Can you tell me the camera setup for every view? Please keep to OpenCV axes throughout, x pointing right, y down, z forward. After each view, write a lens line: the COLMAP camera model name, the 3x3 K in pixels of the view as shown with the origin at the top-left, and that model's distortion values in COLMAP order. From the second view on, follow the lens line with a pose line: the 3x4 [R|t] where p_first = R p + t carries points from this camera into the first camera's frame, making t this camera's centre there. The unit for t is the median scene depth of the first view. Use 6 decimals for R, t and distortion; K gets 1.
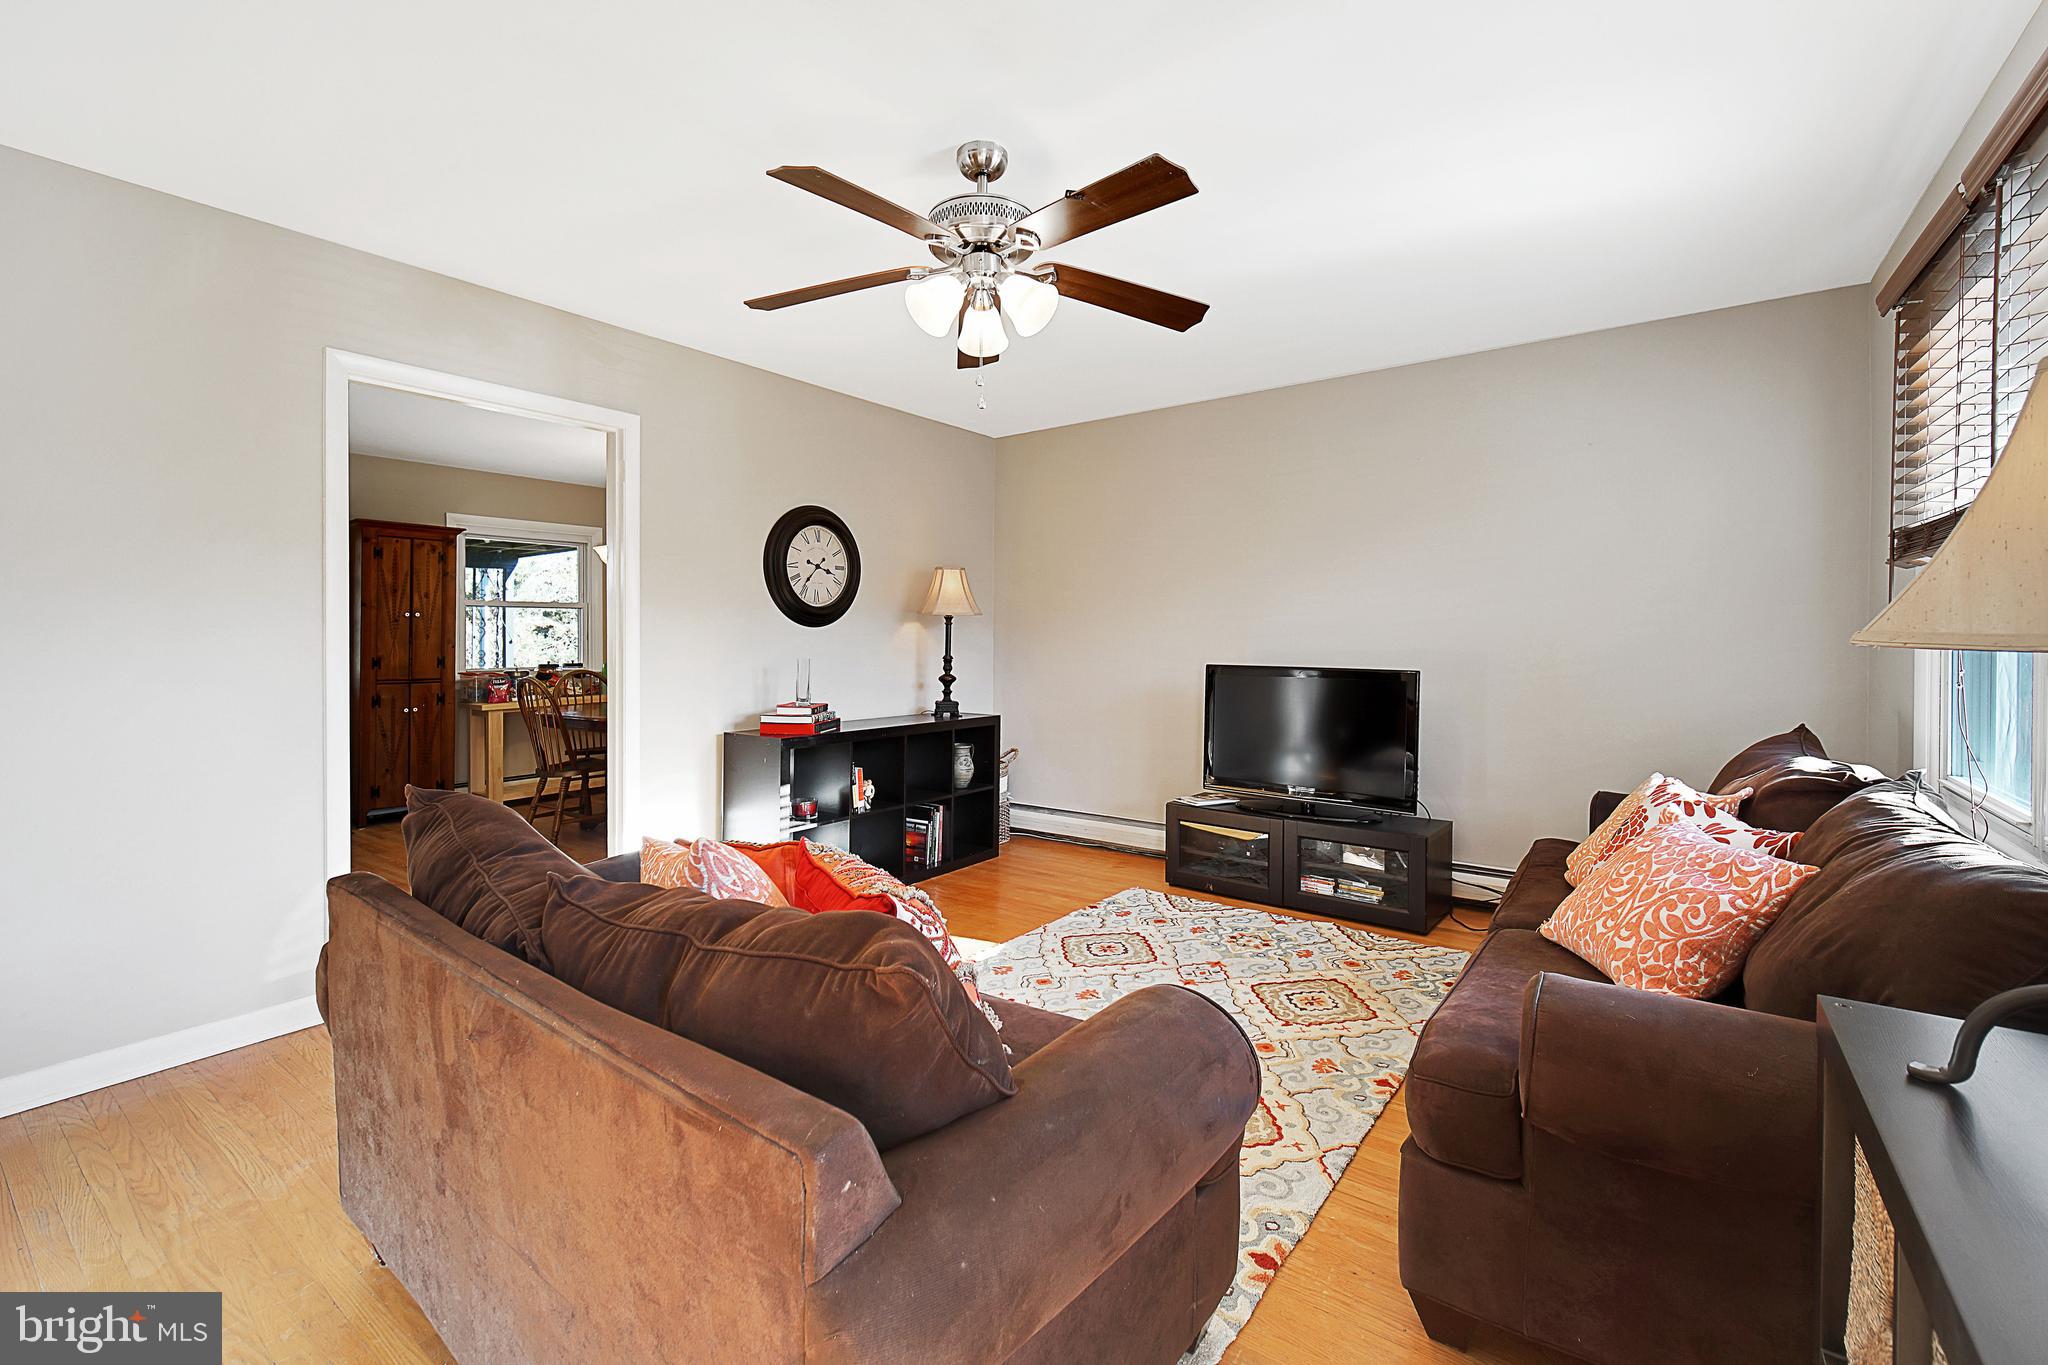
lens RADIAL K [[831.6, 0, 1011.9], [0, 831.6, 664.4], [0, 0, 1]] dist [-0.000629, -0.000057]
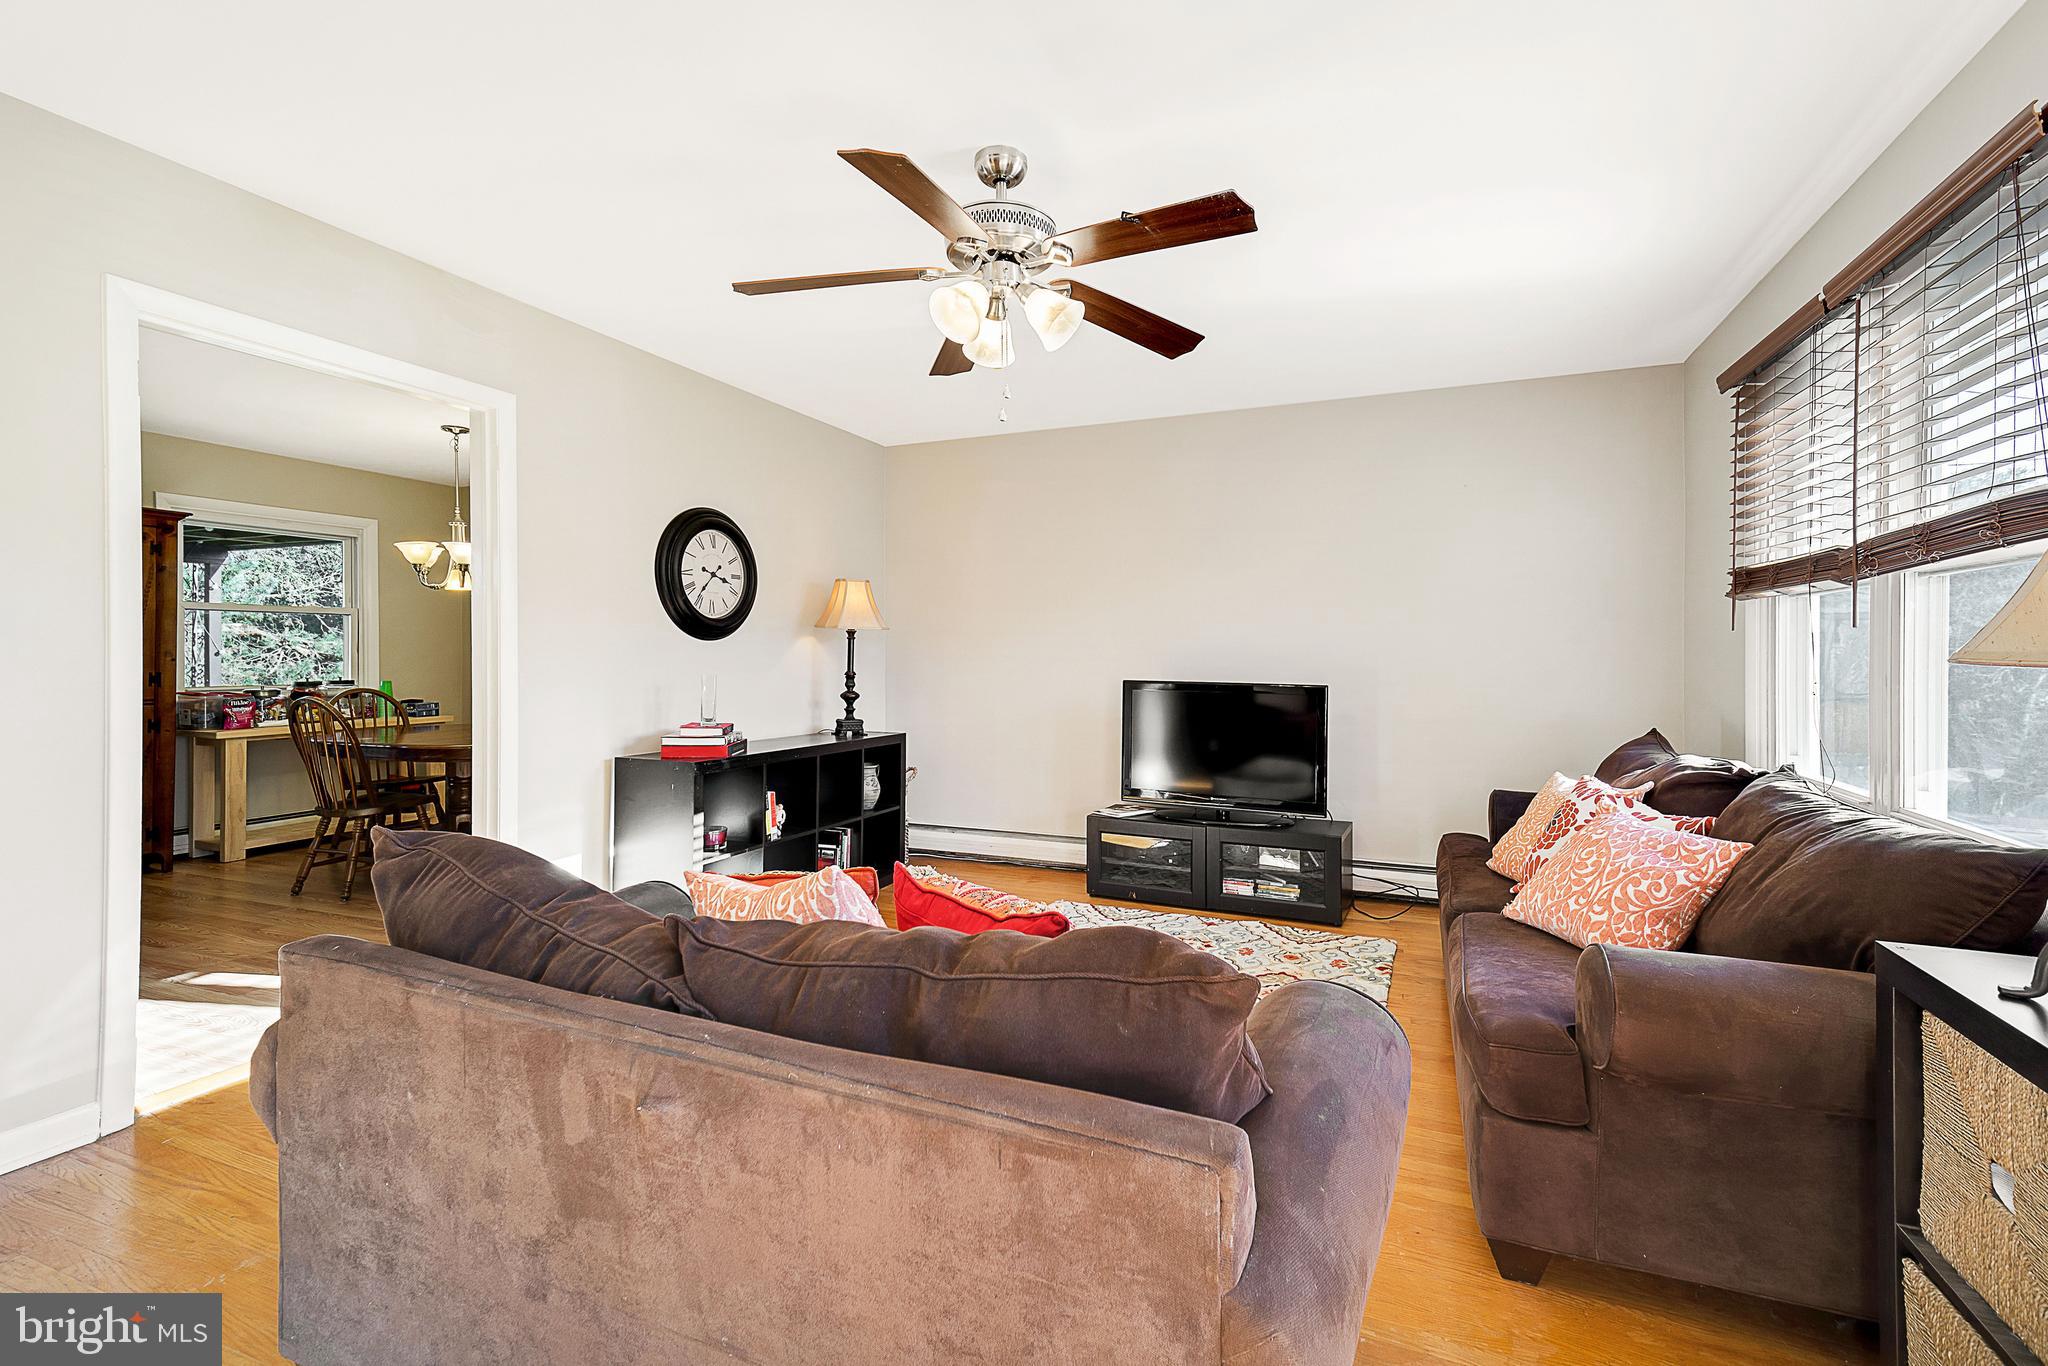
lens RADIAL K [[845.0, 0, 1024.0], [0, 845.0, 683.0], [0, 0, 1]] dist [0.014368, -0.000199]
pose [[0.972208, -0.002982, 0.234101, -0.180509], [0.002318, 0.999992, 0.003112, 0.000216], [-0.234108, -0.002483, 0.972207, 0.013340]]
